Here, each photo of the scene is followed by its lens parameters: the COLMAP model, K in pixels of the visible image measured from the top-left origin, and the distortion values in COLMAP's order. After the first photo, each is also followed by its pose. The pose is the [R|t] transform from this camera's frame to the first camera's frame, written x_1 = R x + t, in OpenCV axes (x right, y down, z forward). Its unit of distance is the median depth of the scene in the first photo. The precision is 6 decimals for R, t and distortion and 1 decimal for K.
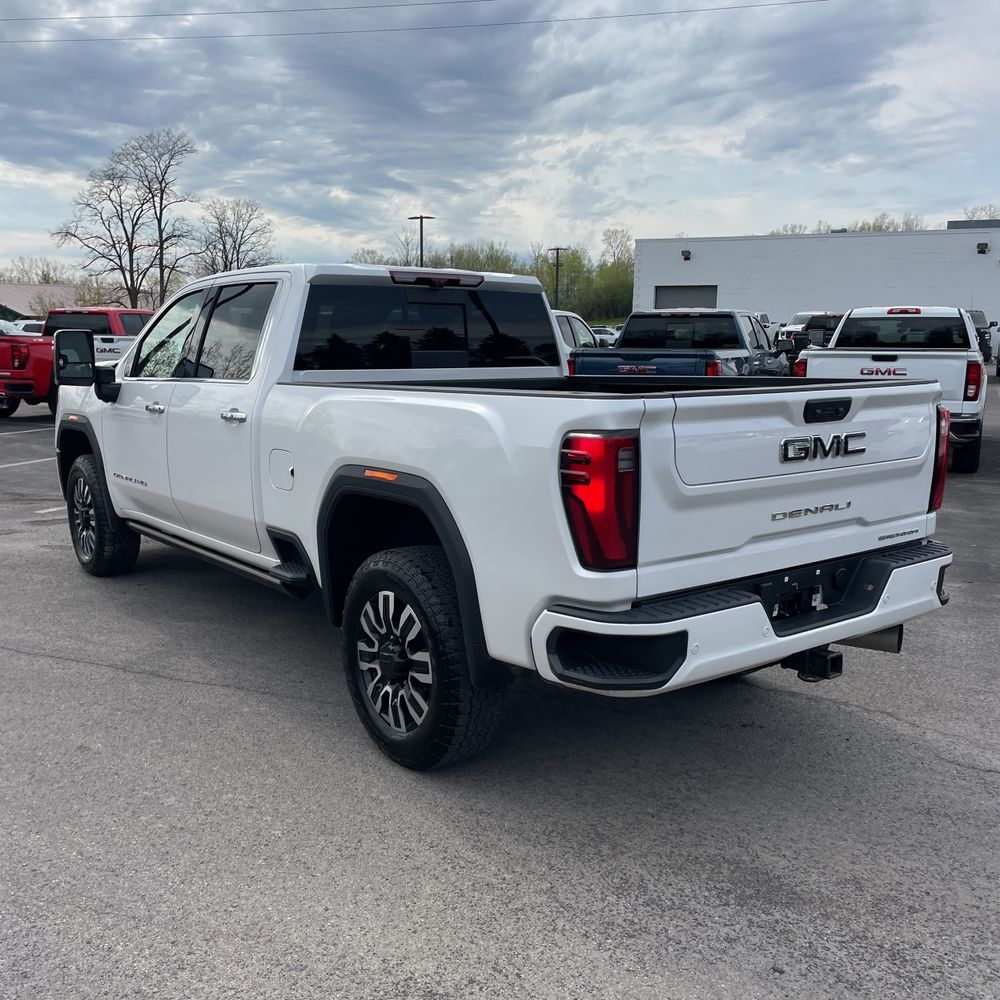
lens RADIAL K [[994.7, 0, 498.3], [0, 994.7, 483.2], [0, 0, 1]] dist [0.101244, -0.133109]
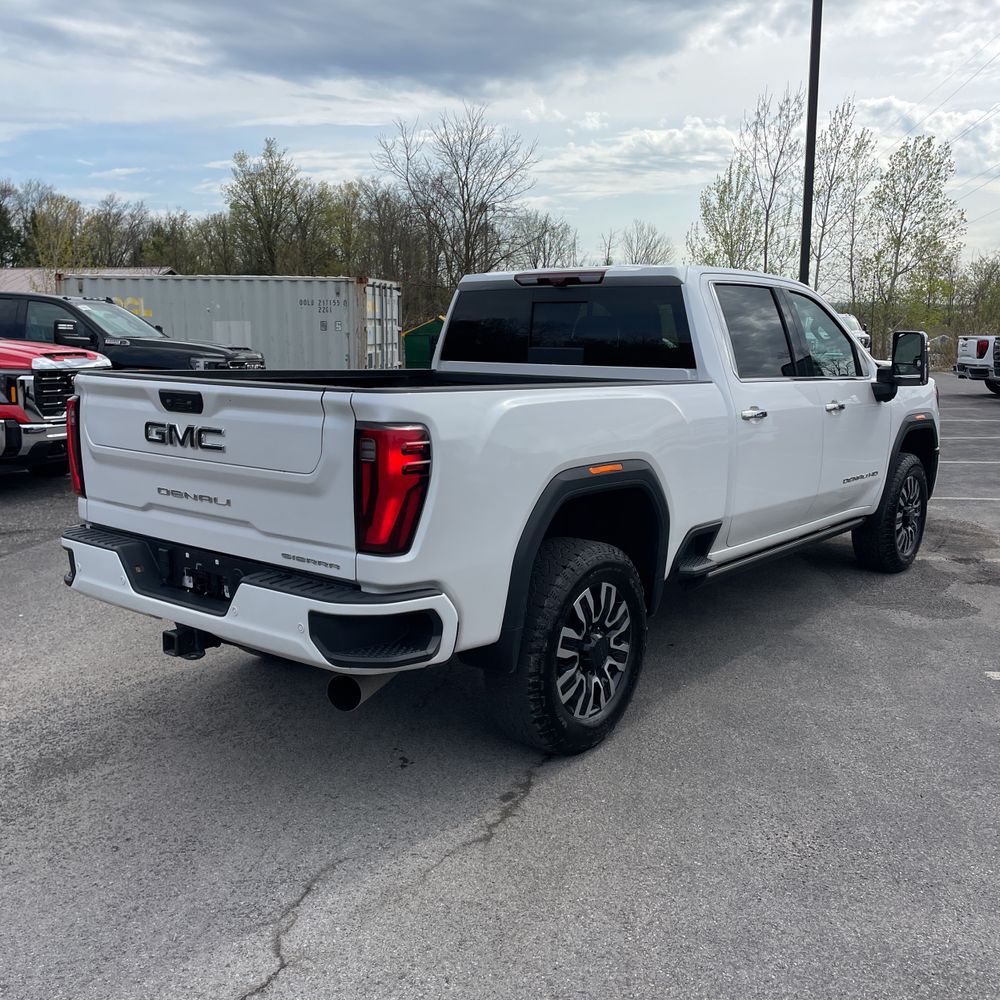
lens RADIAL K [[994.9, 0, 490.5], [0, 994.9, 473.8], [0, 0, 1]] dist [0.102261, -0.143355]
pose [[0.250253, 0.135612, -0.958636, 1.305436], [-0.147403, 0.983936, 0.100711, -0.138276], [0.956894, 0.116103, 0.266223, 0.951233]]
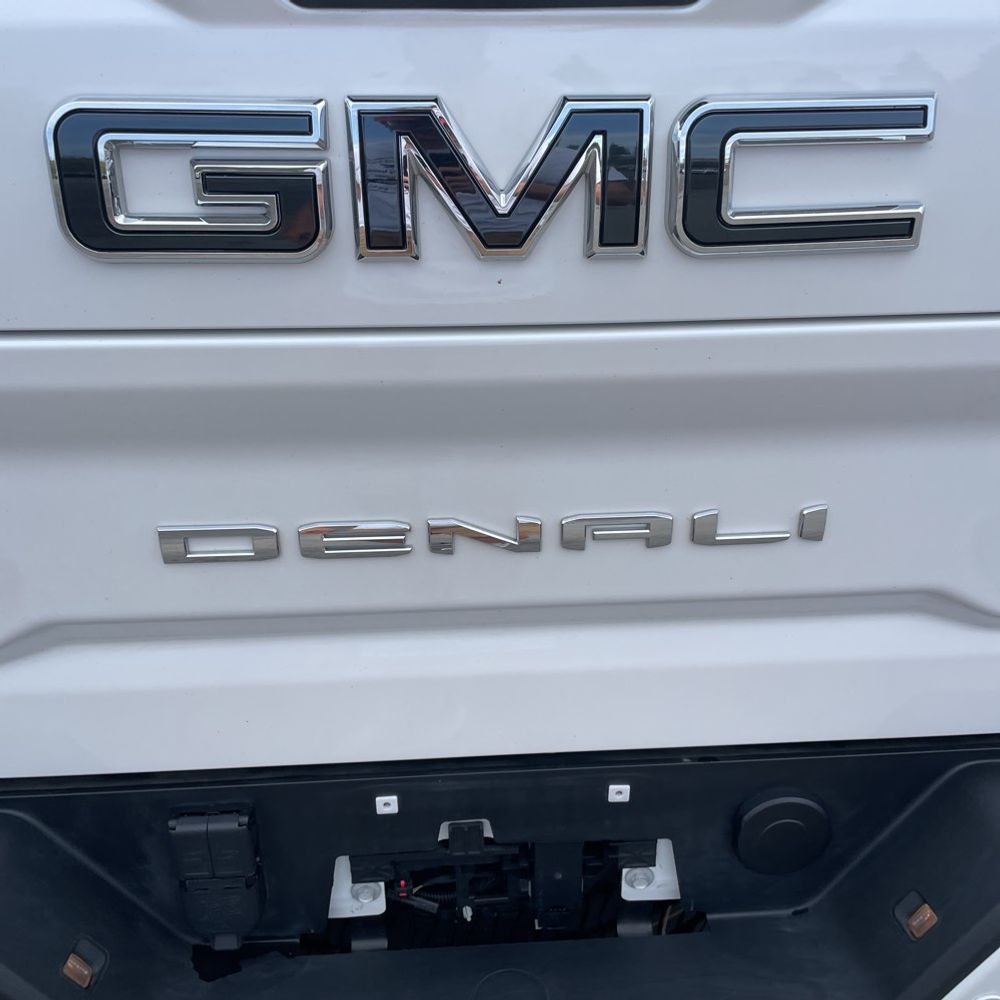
lens RADIAL K [[993.6, 0, 532.5], [0, 993.6, 499.7], [0, 0, 1]] dist [0.074582, -0.006832]
pose [[0.838584, 0.208208, -0.503414, 0.385283], [-0.074898, 0.959371, 0.272024, -0.028947], [0.539598, -0.190410, 0.820108, 0.796656]]
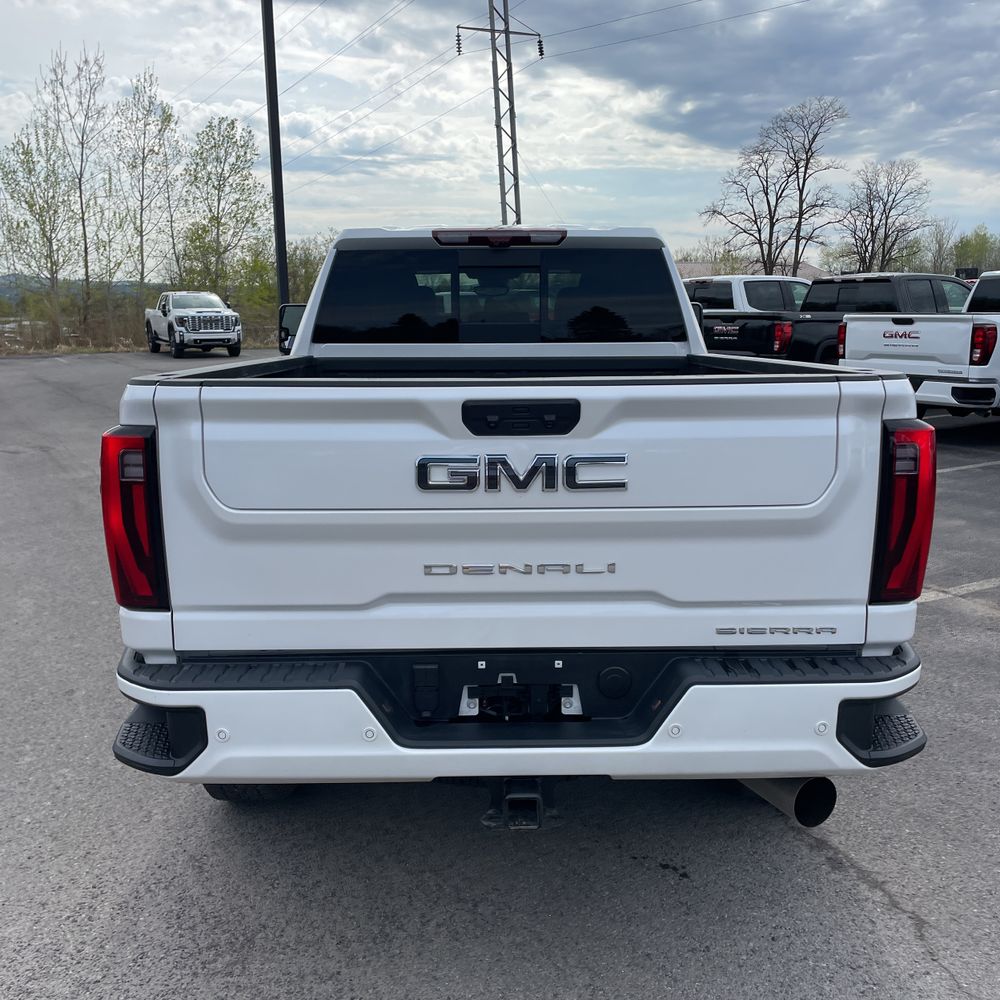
lens RADIAL K [[994.7, 0, 498.3], [0, 994.7, 483.2], [0, 0, 1]] dist [0.101244, -0.133109]
pose [[0.803053, 0.093496, -0.588527, 0.634159], [-0.077512, 0.995613, 0.052402, -0.057085], [0.590844, 0.003537, 0.806778, 0.440239]]
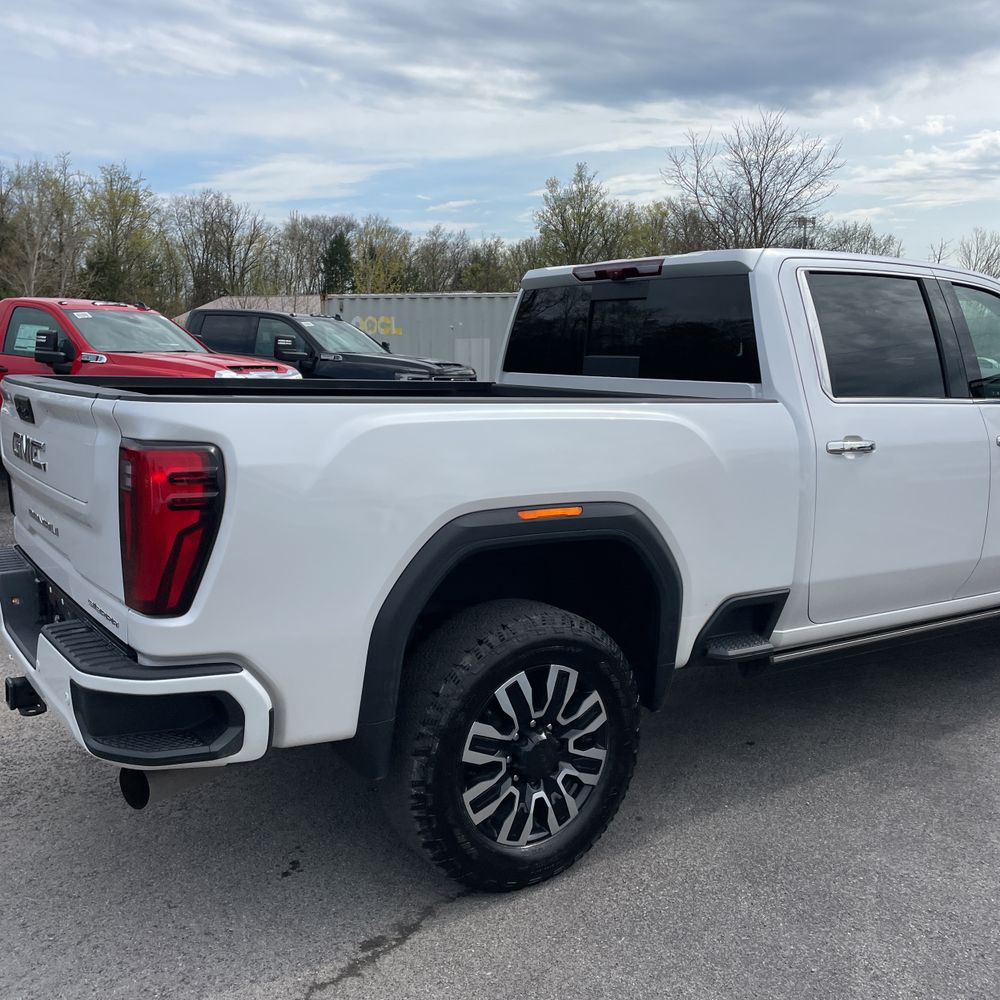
lens RADIAL K [[994.9, 0, 490.5], [0, 994.9, 473.8], [0, 0, 1]] dist [0.102261, -0.143355]
pose [[-0.049427, 0.120617, -0.991468, 1.099539], [-0.156009, 0.979564, 0.126946, -0.177926], [0.986518, 0.160952, -0.029600, 1.321813]]
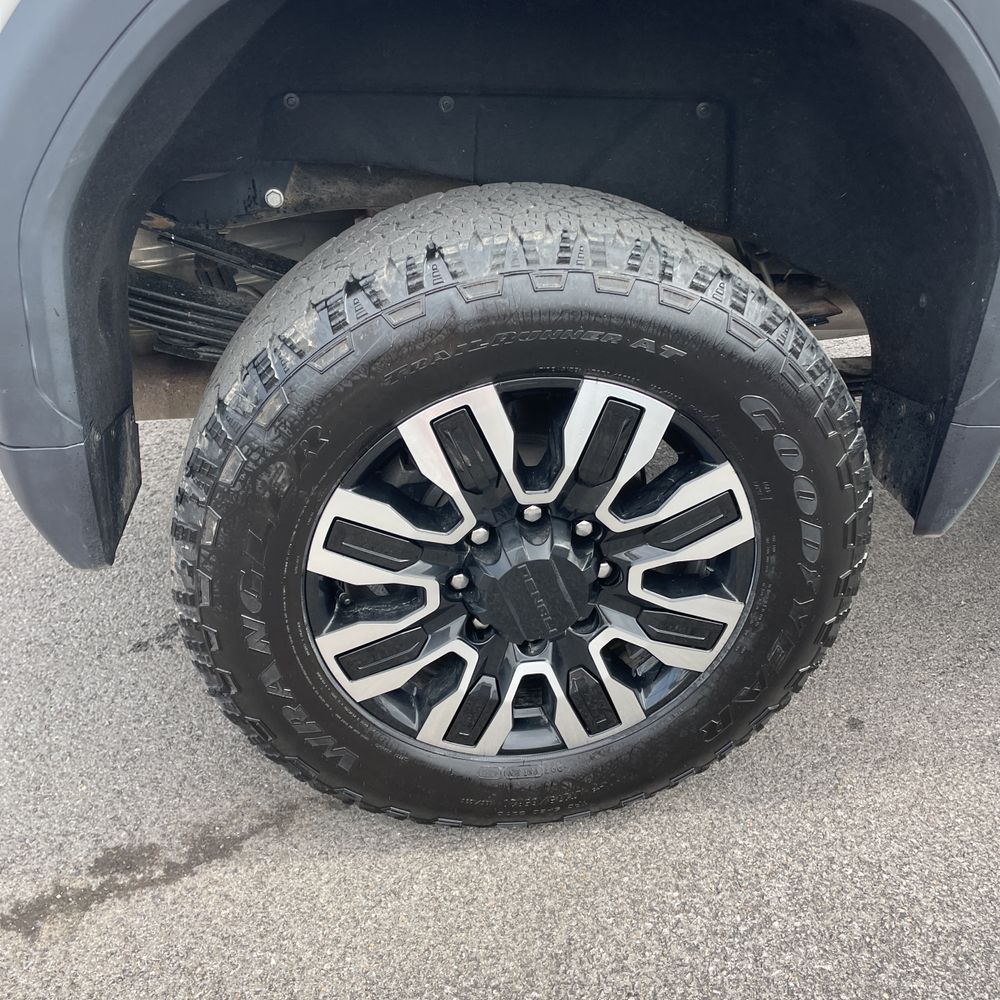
lens RADIAL K [[980.1, 0, 513.5], [0, 980.1, 494.3], [0, 0, 1]] dist [0.102985, -0.143798]
pose [[-0.484753, 0.413971, -0.770482, 0.556465], [-0.152492, 0.827410, 0.540499, -0.055402], [0.861255, 0.379501, -0.337962, 1.464661]]
